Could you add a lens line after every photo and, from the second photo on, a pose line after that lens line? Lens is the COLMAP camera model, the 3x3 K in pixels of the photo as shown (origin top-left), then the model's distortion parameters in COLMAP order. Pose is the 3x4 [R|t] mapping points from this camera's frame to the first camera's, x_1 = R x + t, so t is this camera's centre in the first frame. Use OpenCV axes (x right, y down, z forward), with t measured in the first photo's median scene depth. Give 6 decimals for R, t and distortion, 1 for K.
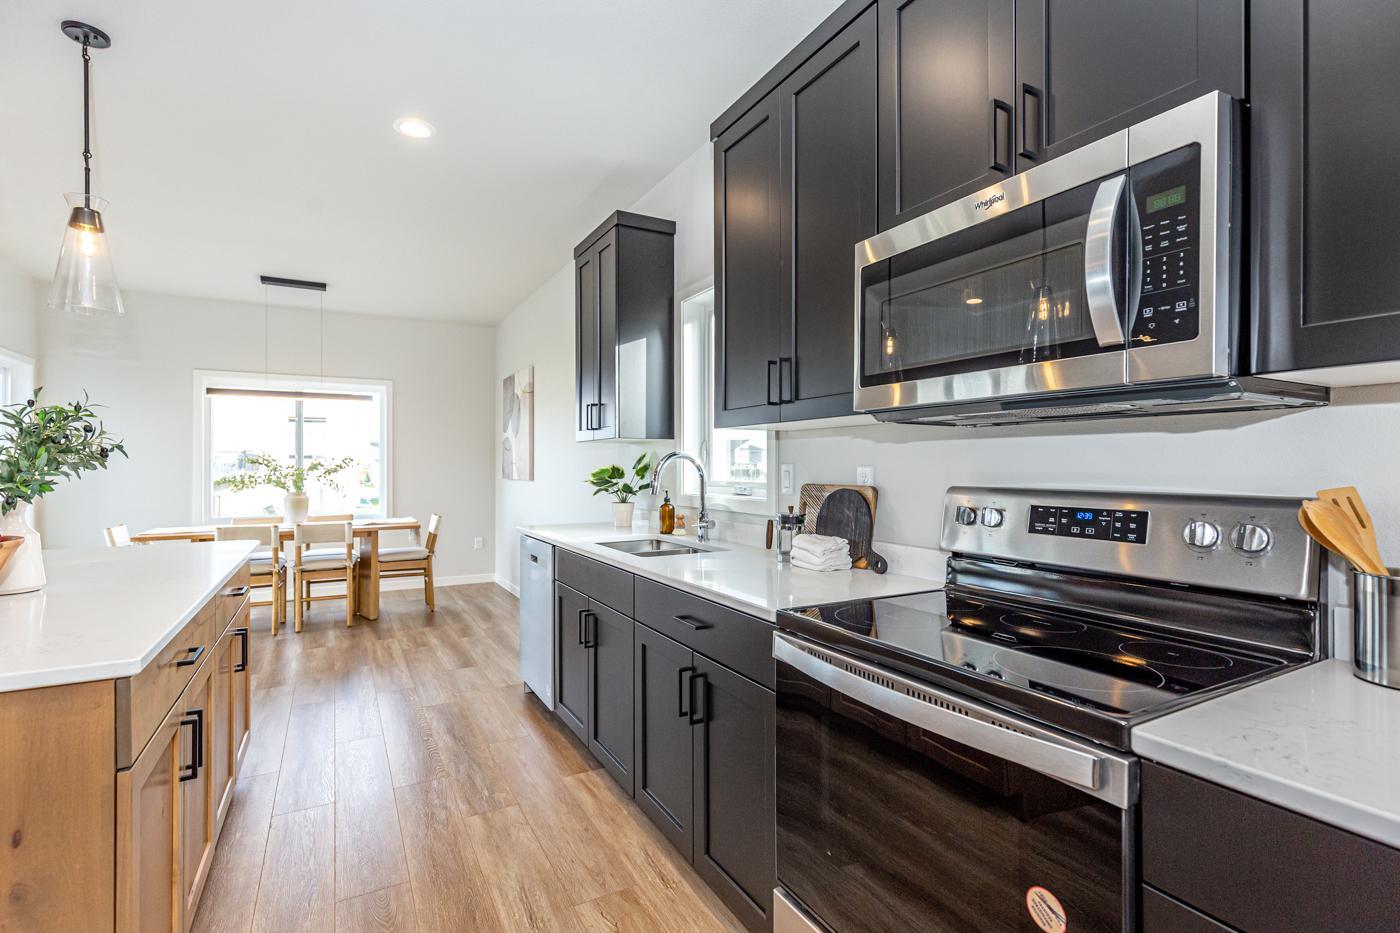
lens RADIAL K [[650.9, 0, 689.8], [0, 650.9, 473.1], [0, 0, 1]] dist [0.002686, -0.000319]
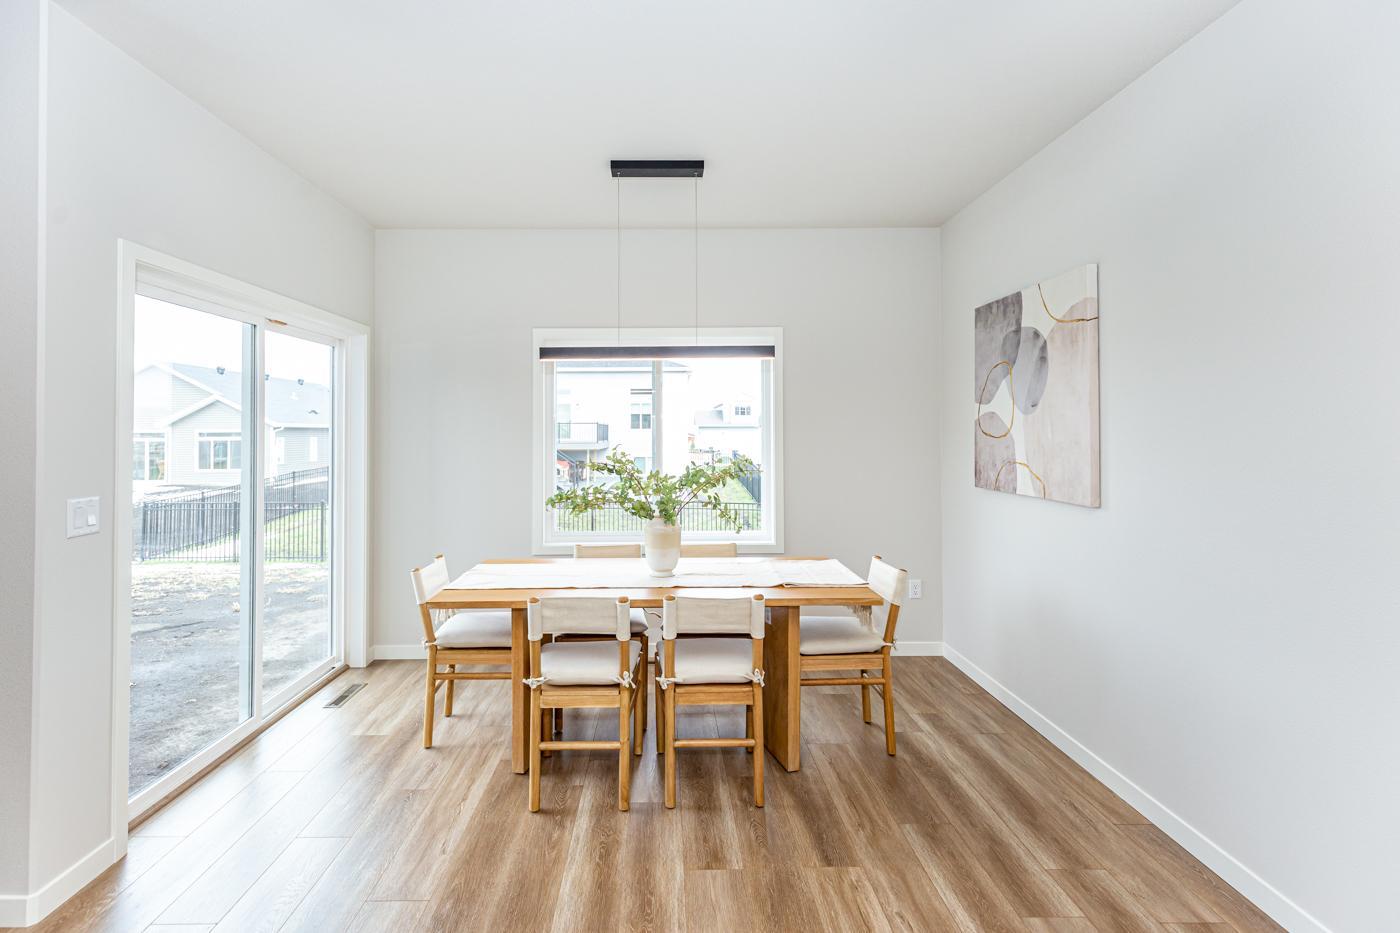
lens RADIAL K [[650.9, 0, 667.5], [0, 650.9, 420.6], [0, 0, 1]] dist [0.002686, -0.000319]
pose [[0.879370, -0.010446, -0.476024, -0.745717], [-0.000352, 0.999745, -0.022591, -0.103832], [0.476138, 0.020033, 0.879142, 1.134794]]
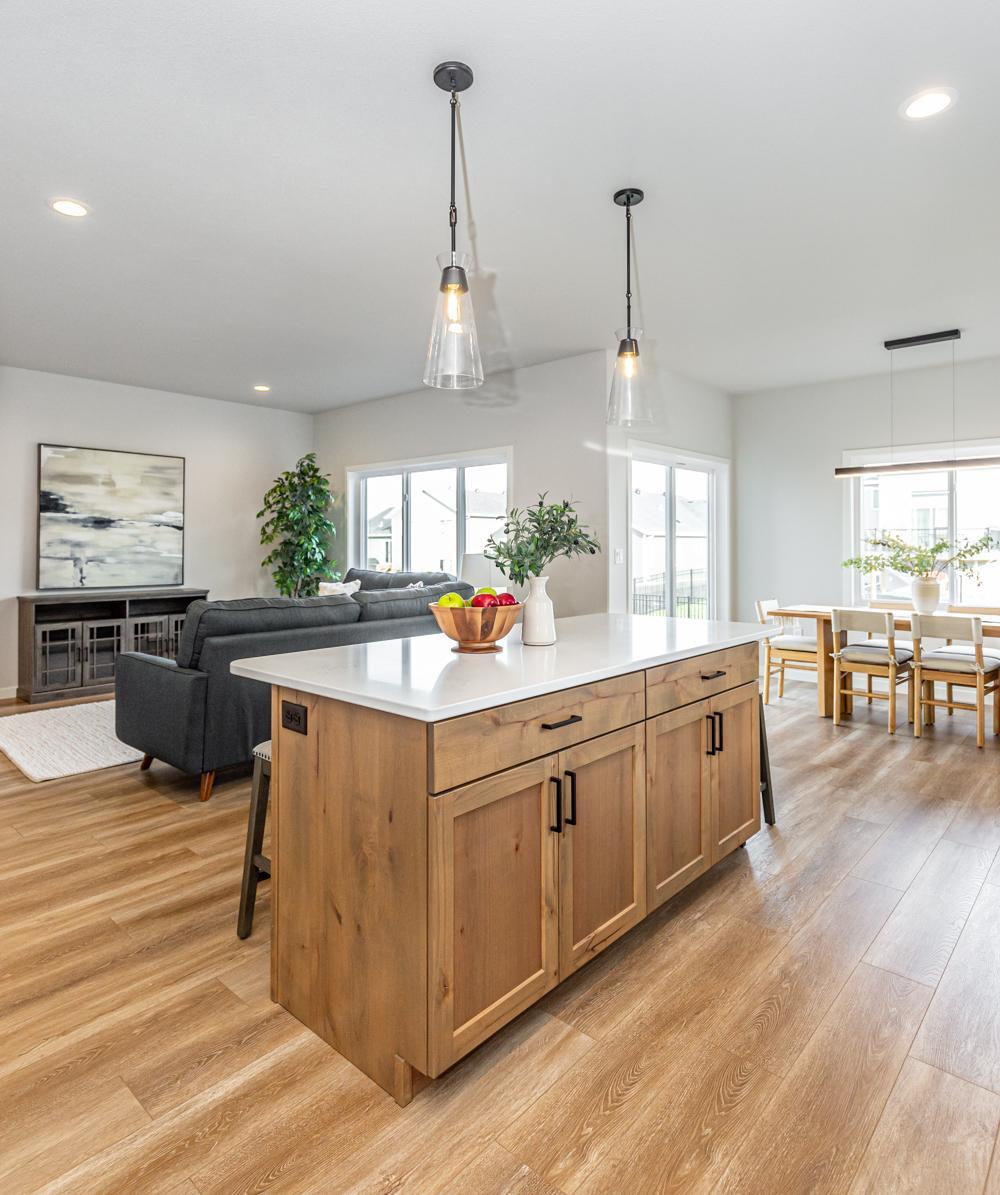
lens RADIAL K [[713.3, 0, 510.9], [0, 713.3, 538.0], [0, 0, 1]] dist [0.031235, -0.003031]
pose [[0.353079, -0.009468, -0.935546, 0.250610], [-0.008416, 0.999876, -0.013295, -0.013067], [0.935556, 0.012568, 0.352956, 0.325249]]
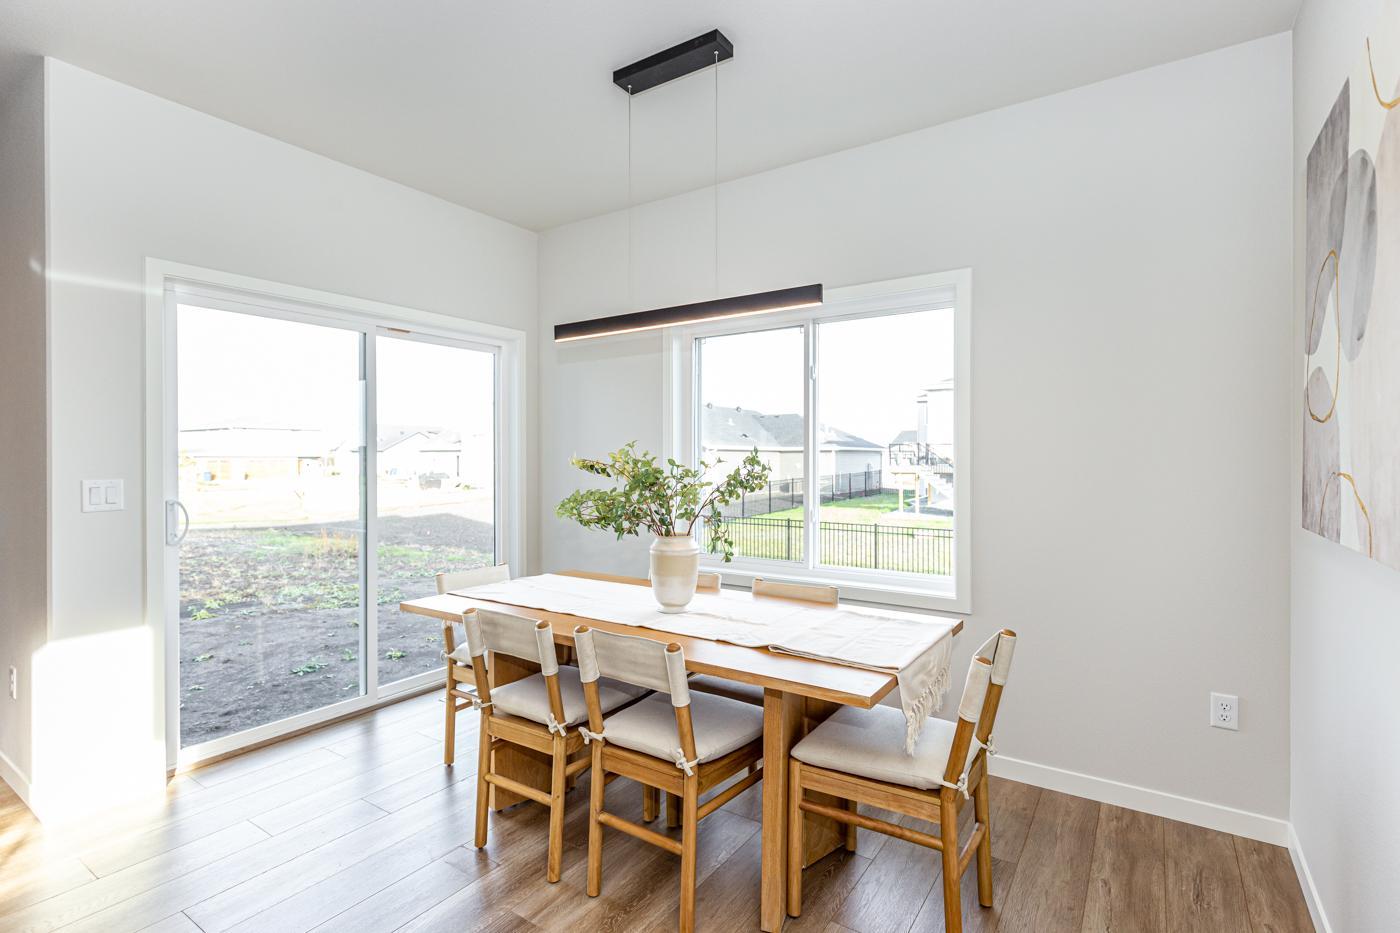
lens RADIAL K [[674.0, 0, 695.7], [0, 674.0, 472.9], [0, 0, 1]] dist [0.009997, 0.000798]
pose [[0.440965, 0.019417, -0.897314, -0.409880], [-0.009608, 0.999811, 0.016913, -0.044720], [0.897473, 0.001164, 0.441068, 1.955035]]
